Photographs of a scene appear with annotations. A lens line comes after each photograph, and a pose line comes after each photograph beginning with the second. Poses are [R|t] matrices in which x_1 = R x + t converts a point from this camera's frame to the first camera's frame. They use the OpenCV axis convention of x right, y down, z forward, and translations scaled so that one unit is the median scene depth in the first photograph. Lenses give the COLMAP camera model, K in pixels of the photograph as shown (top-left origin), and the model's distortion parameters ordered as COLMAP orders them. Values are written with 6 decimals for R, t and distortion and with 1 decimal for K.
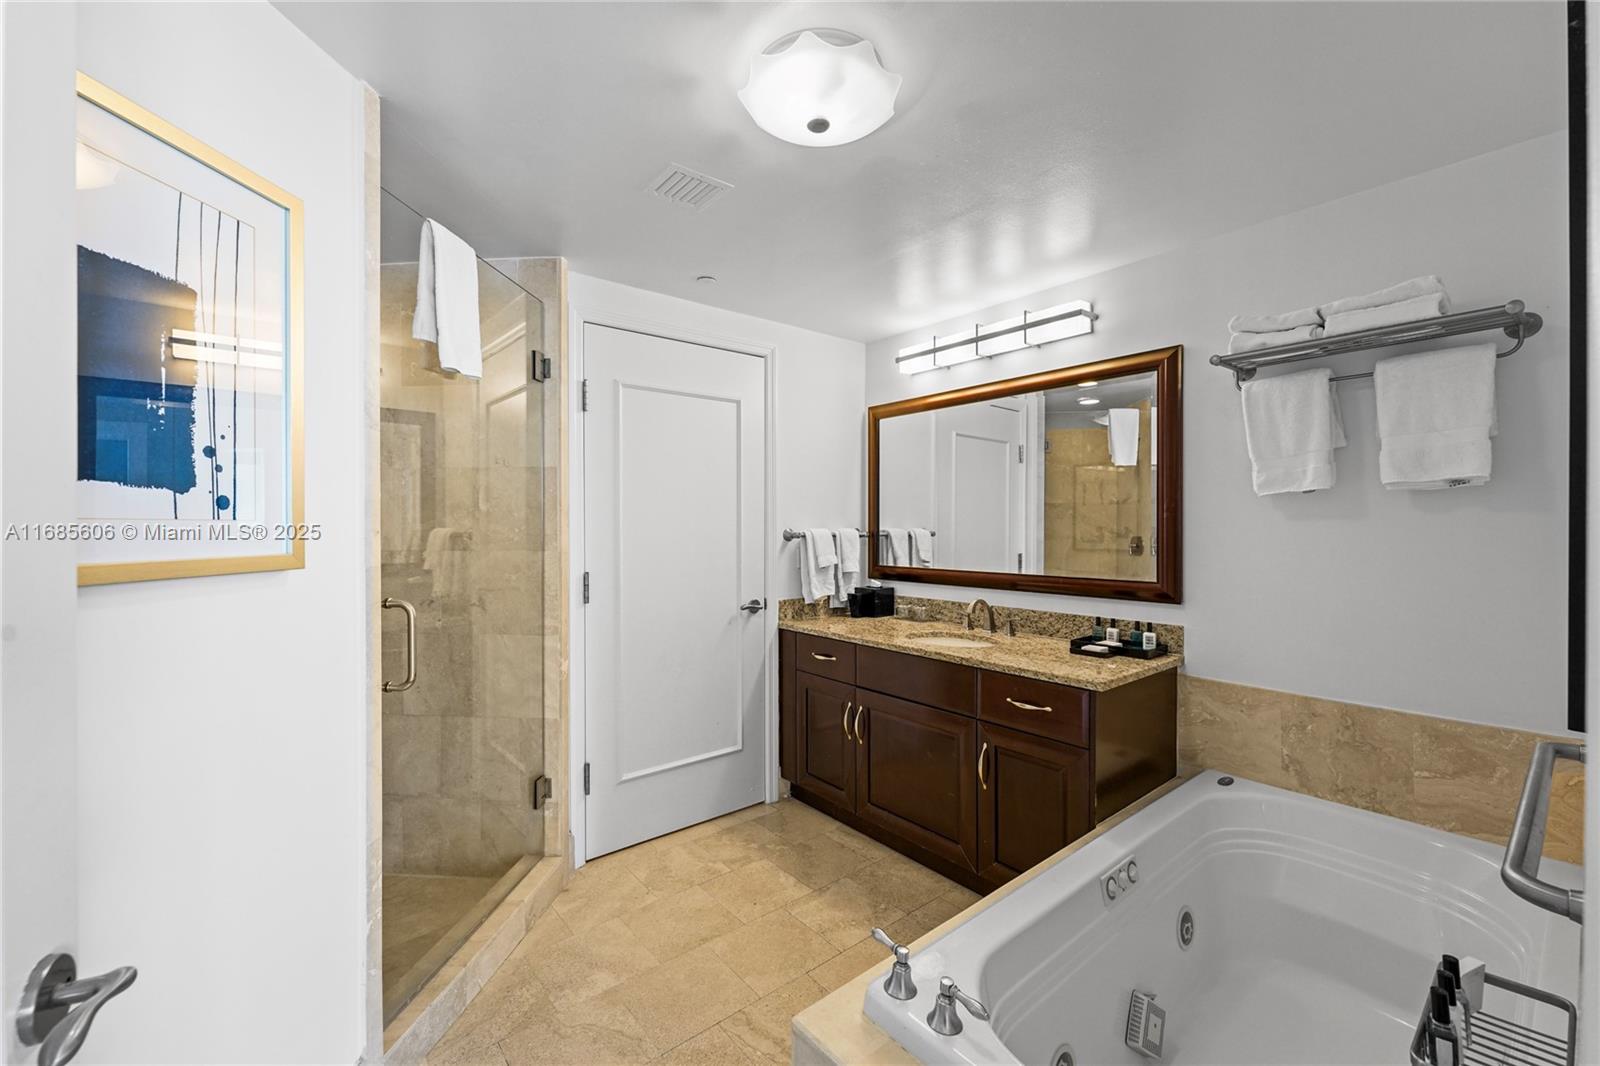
lens RADIAL K [[649.3, 0, 798.2], [0, 649.3, 527.1], [0, 0, 1]] dist [0.000284, -0.000355]
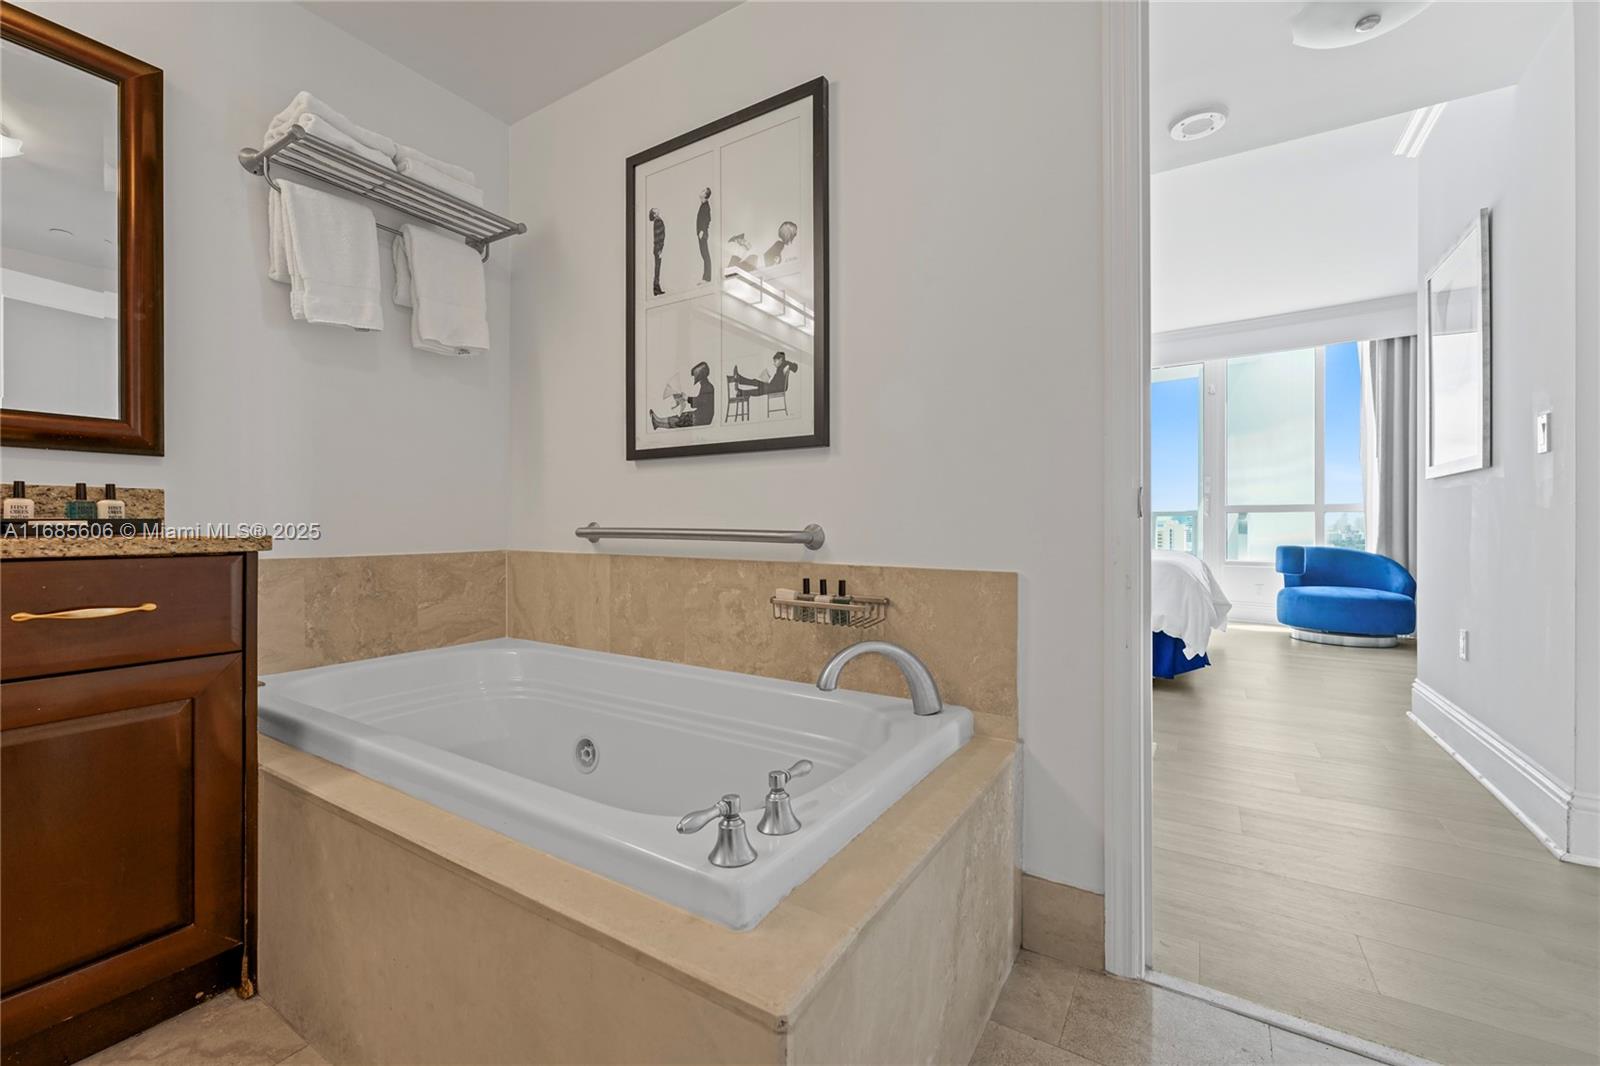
lens RADIAL K [[649.3, 0, 799.1], [0, 649.3, 525.8], [0, 0, 1]] dist [0.000284, -0.000355]
pose [[-0.322263, -0.004799, 0.946638, -0.301851], [0.004850, 0.999966, 0.006720, 0.223624], [-0.946638, 0.006756, -0.322229, 0.701555]]
